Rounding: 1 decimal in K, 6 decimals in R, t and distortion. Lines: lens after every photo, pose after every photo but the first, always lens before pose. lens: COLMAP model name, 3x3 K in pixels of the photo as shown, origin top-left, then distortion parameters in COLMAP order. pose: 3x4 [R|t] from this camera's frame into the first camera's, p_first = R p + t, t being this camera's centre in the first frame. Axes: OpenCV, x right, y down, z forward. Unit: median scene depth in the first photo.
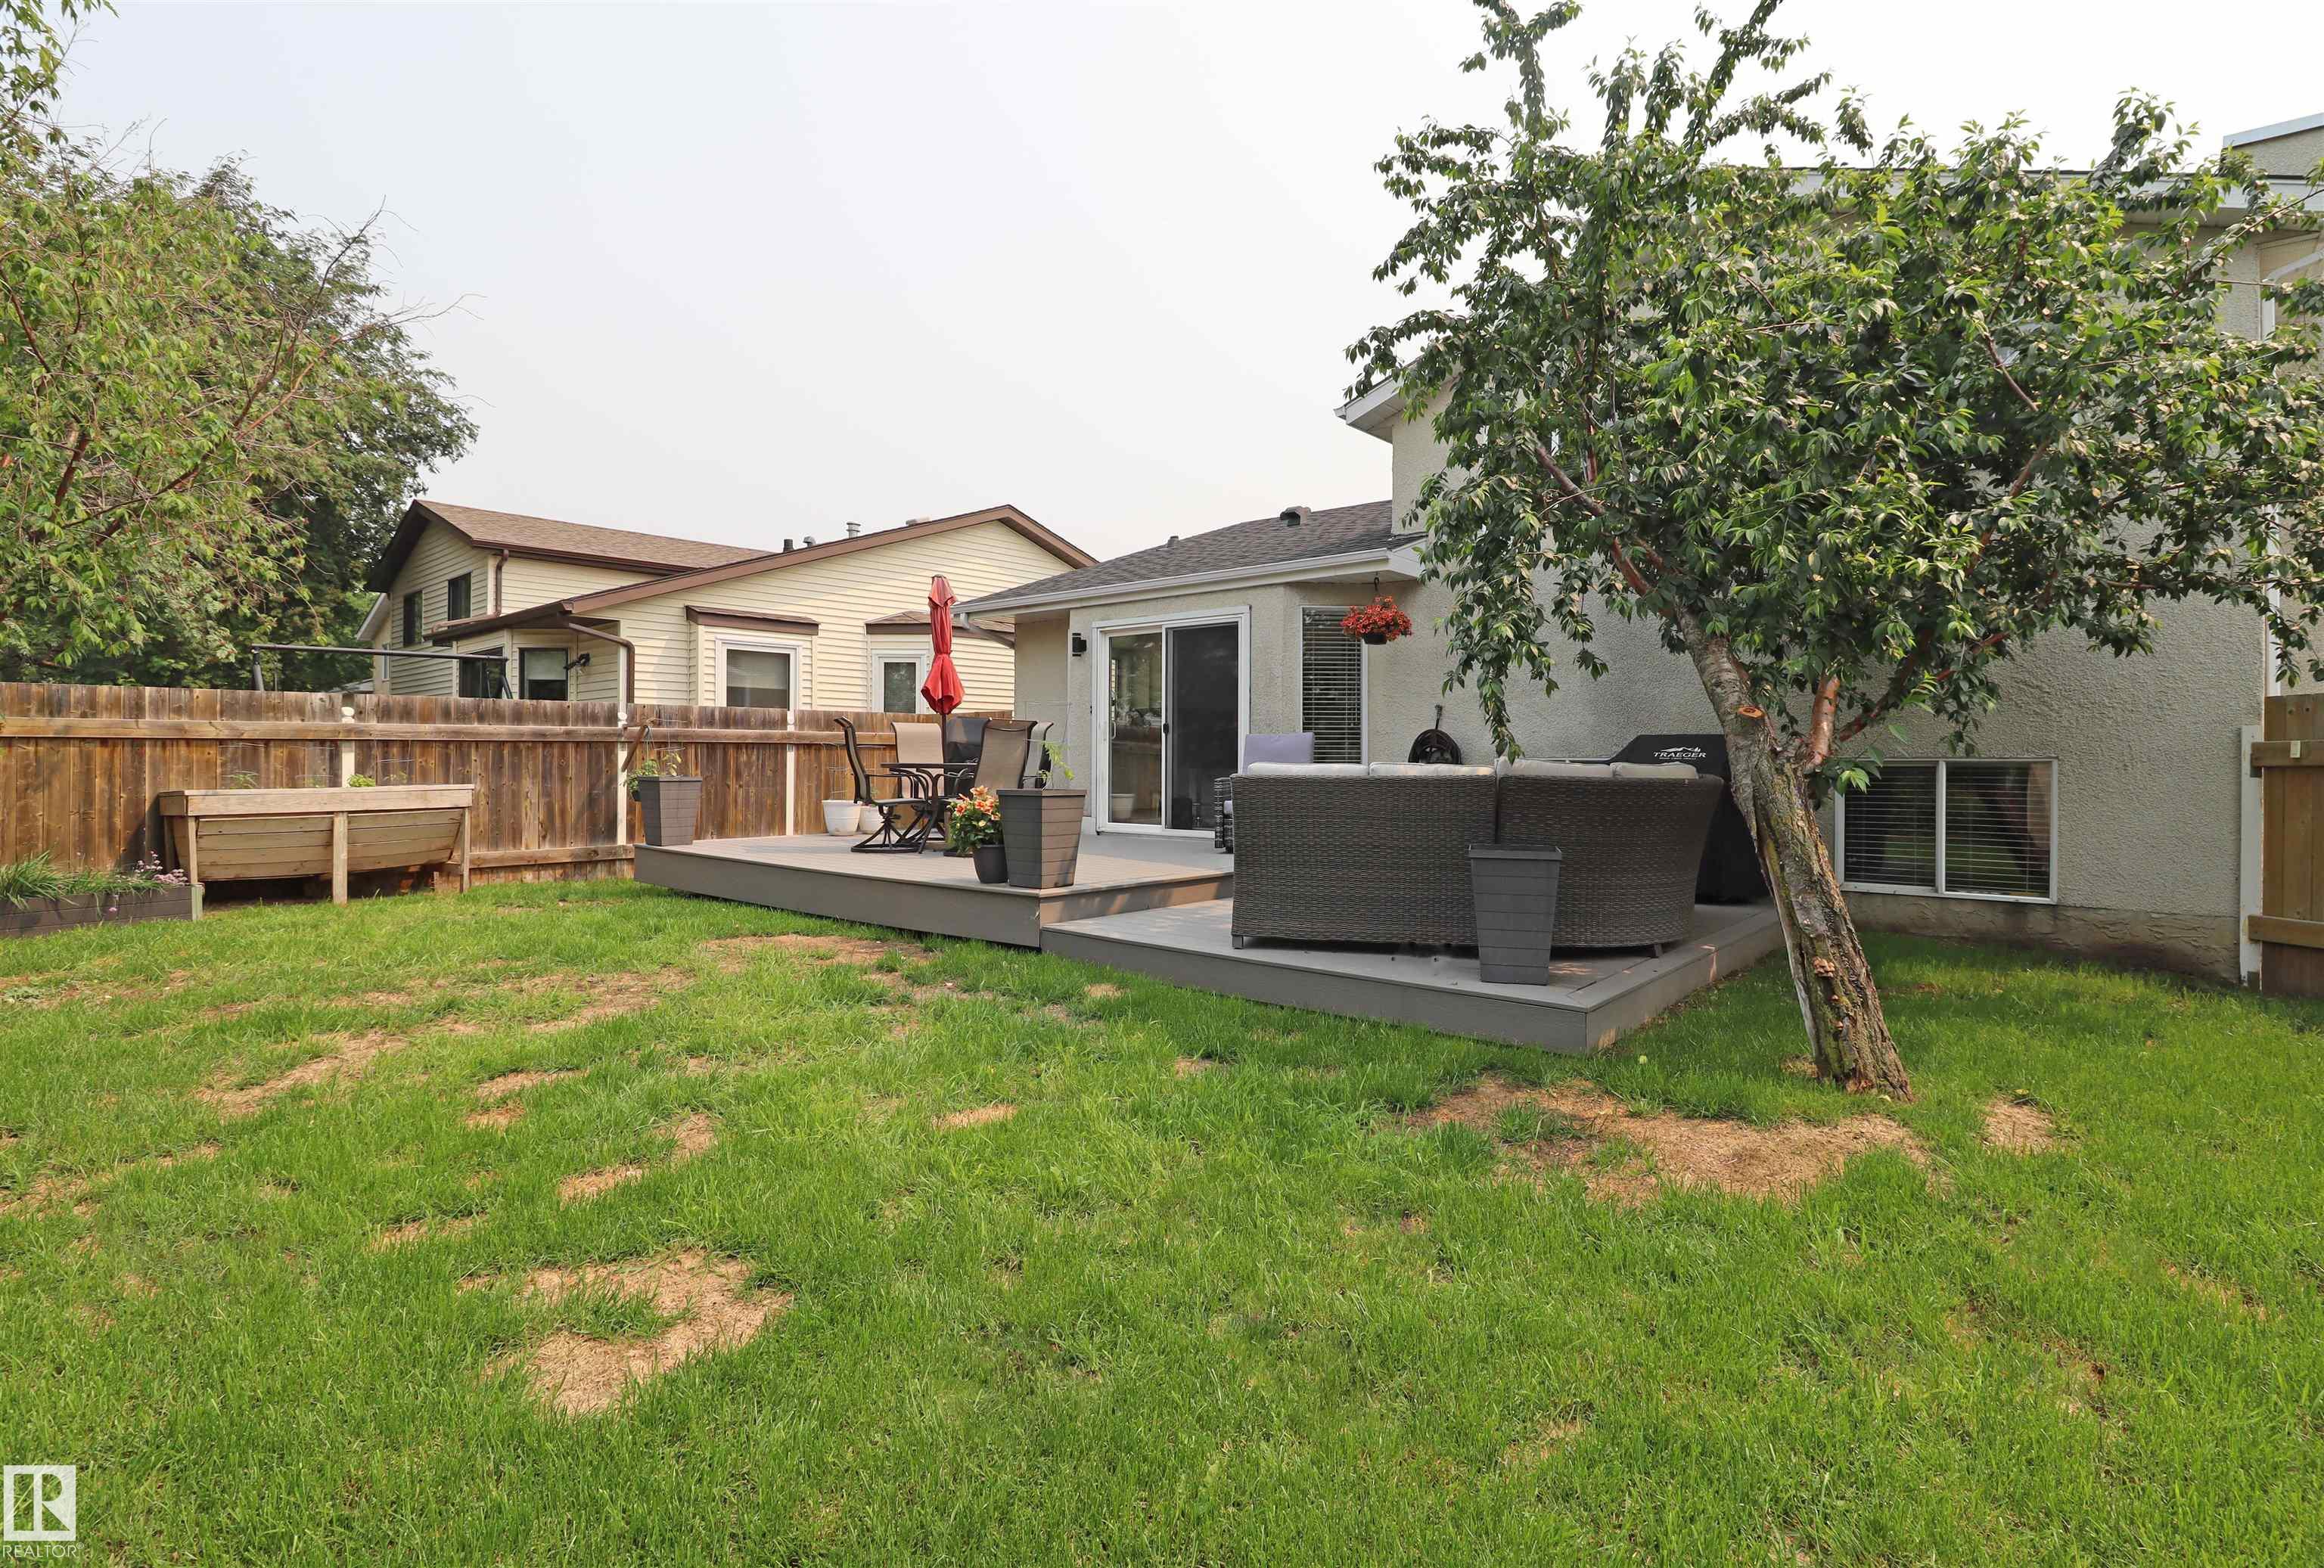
lens RADIAL K [[1134.4, 0, 1160.0], [0, 1134.4, 777.6], [0, 0, 1]] dist [-0.016644, -0.007146]
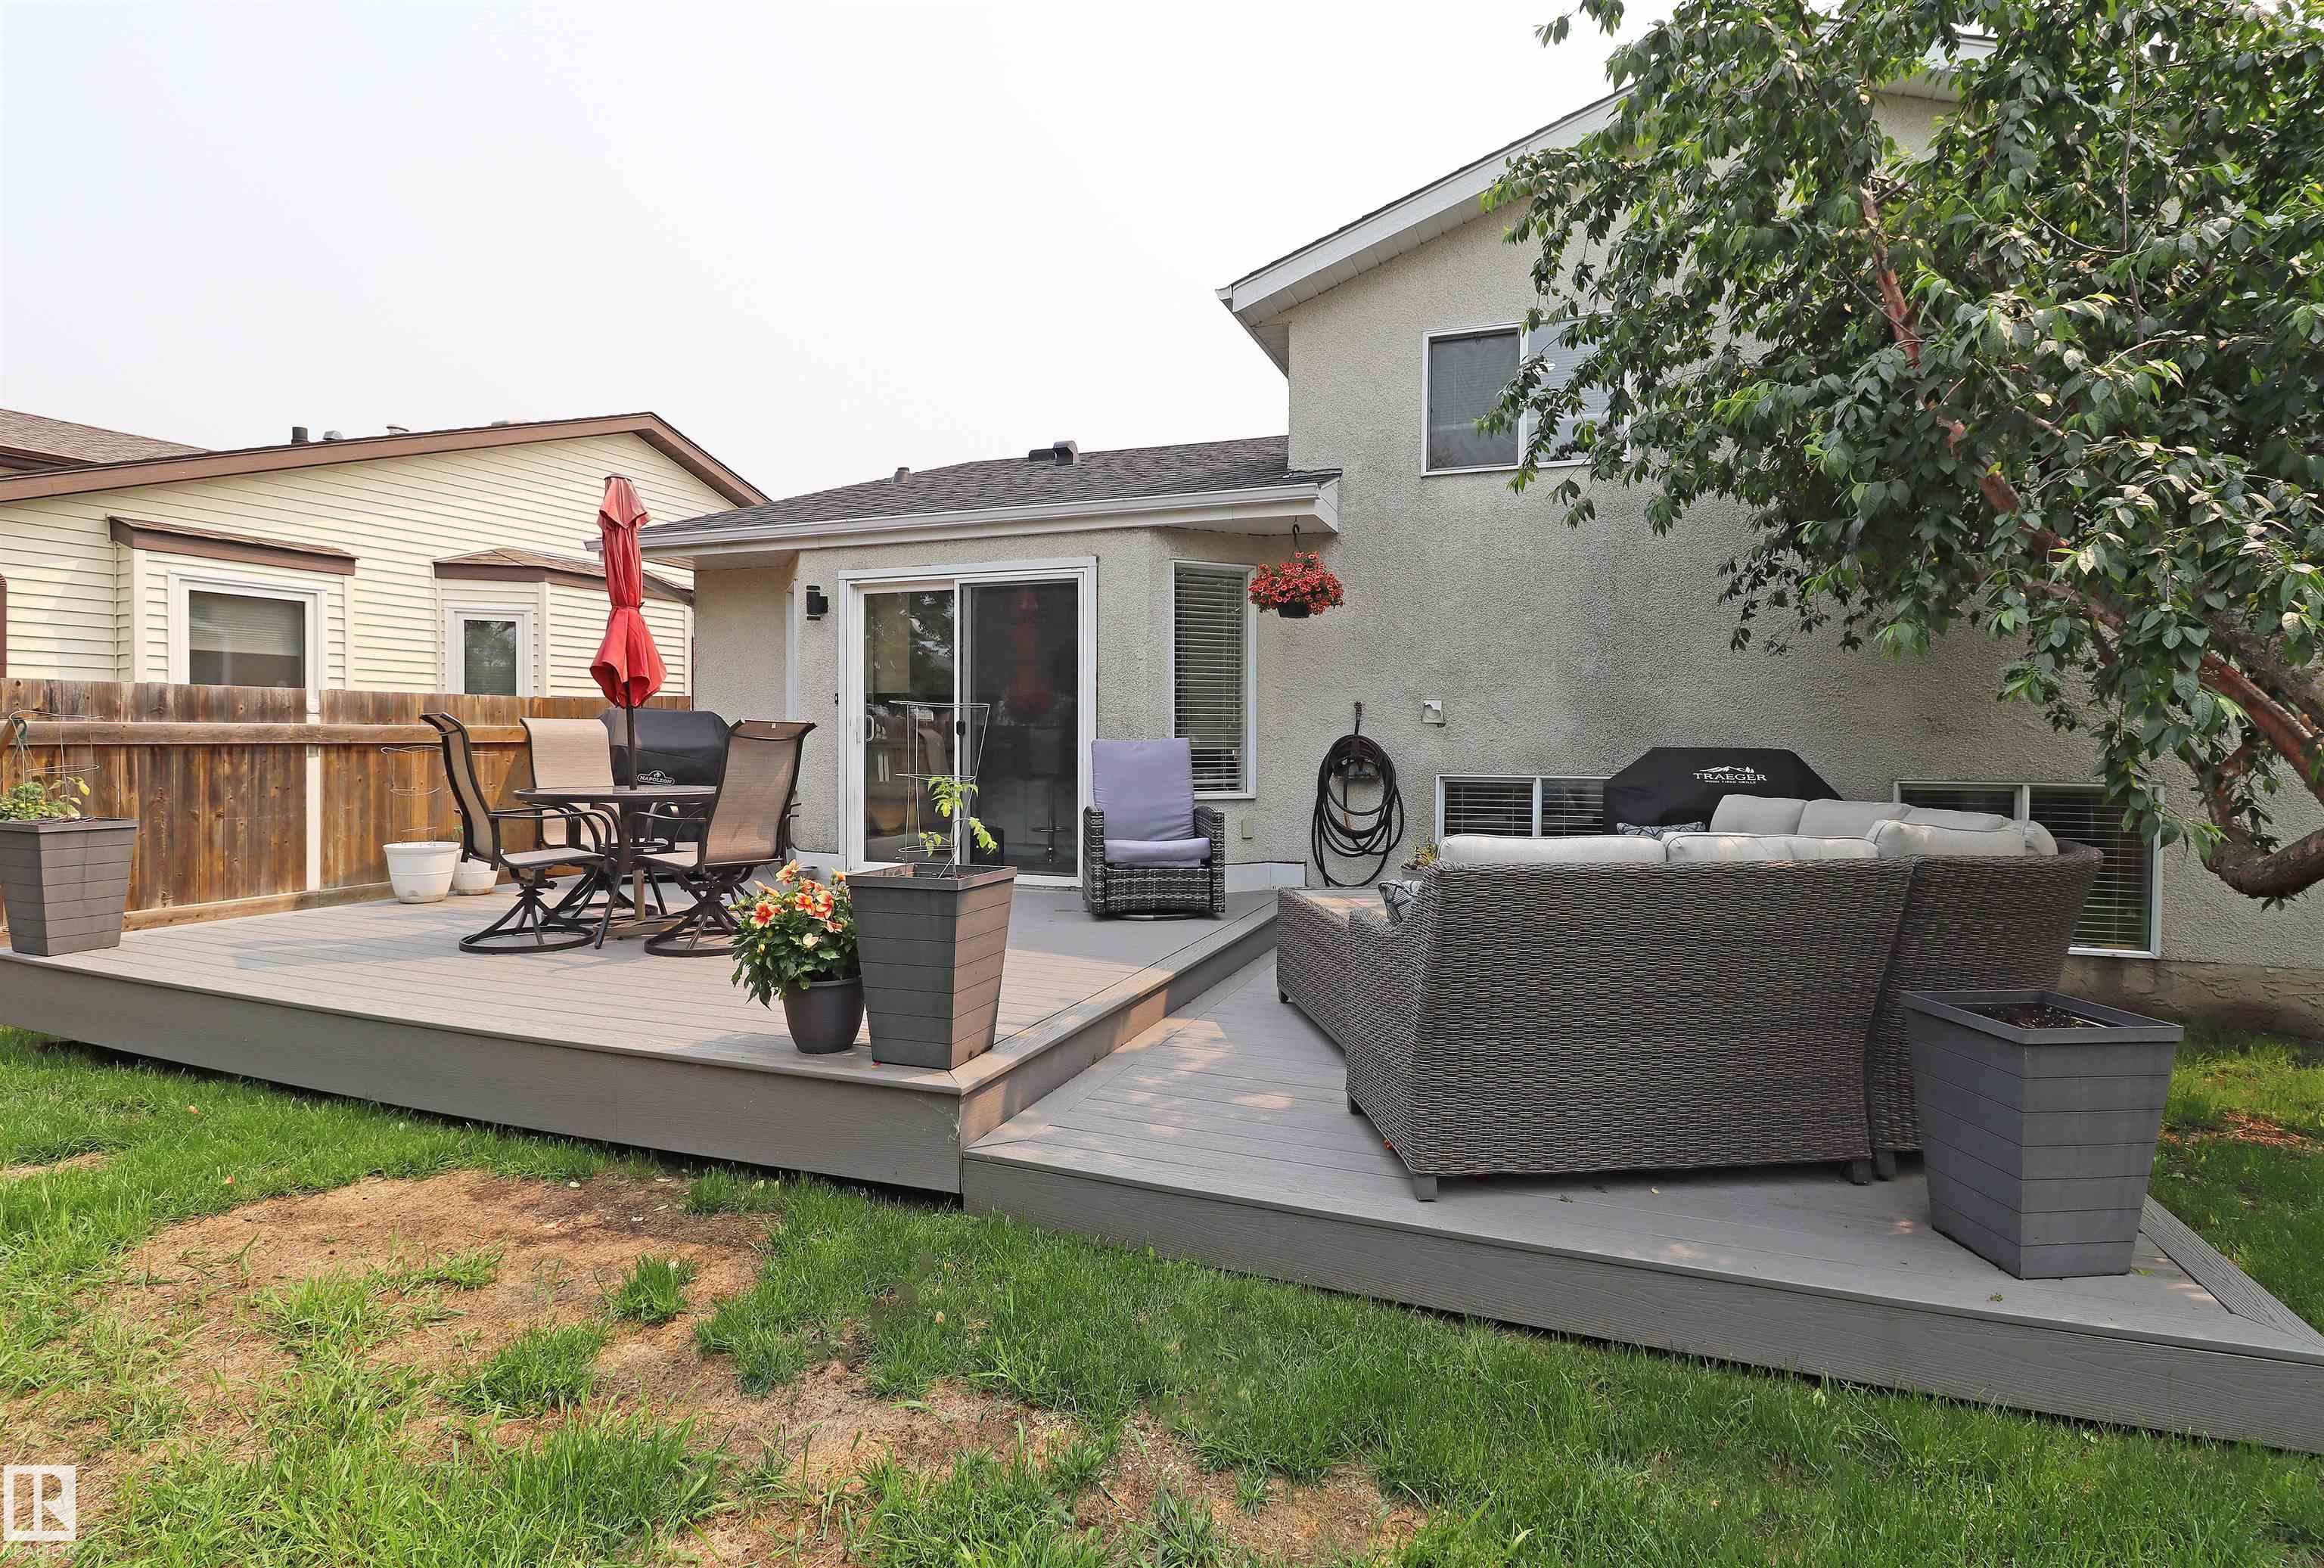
lens RADIAL K [[1134.4, 0, 1166.9], [0, 1134.4, 770.3], [0, 0, 1]] dist [-0.016644, -0.007146]
pose [[0.937748, -0.008319, 0.347216, -0.102744], [0.003600, 0.999892, 0.014236, -0.023606], [-0.347297, -0.012100, 0.937677, 0.264986]]
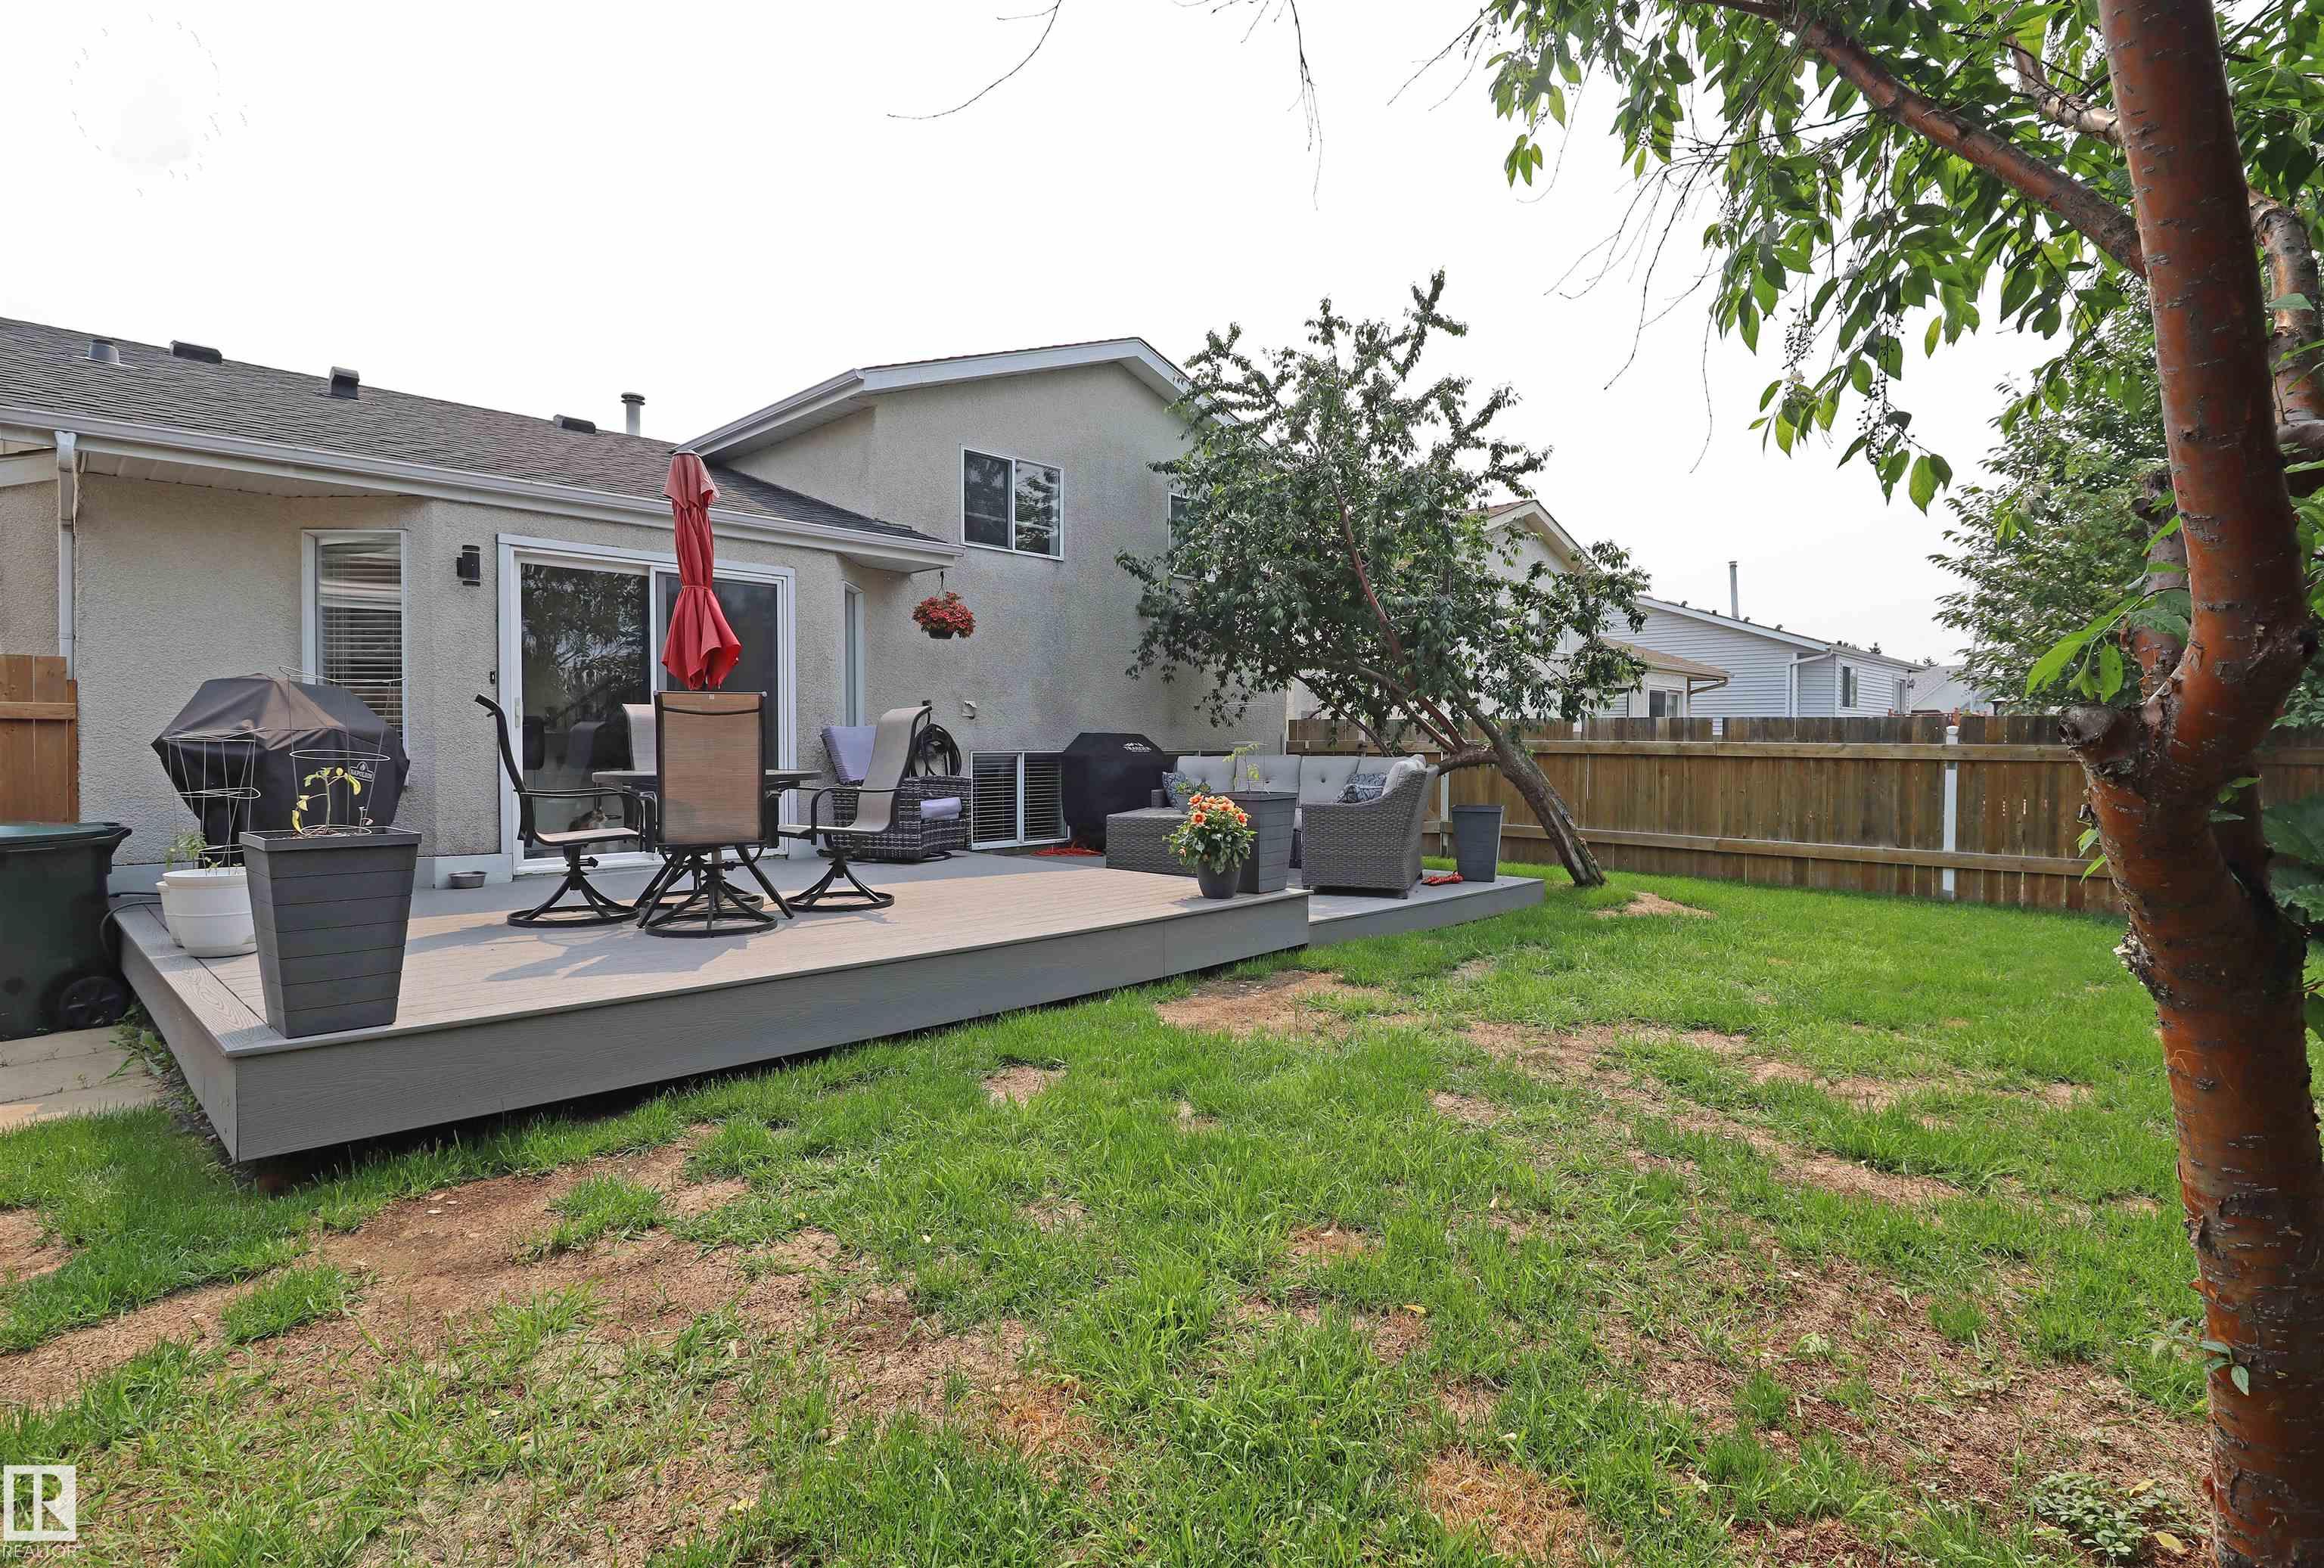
lens RADIAL K [[1134.4, 0, 1152.0], [0, 1134.4, 764.2], [0, 0, 1]] dist [-0.016644, -0.007146]
pose [[0.056226, -0.022575, 0.998163, -0.593638], [0.012159, 0.999686, 0.021925, -0.020009], [-0.998344, 0.010904, 0.056483, 0.565359]]
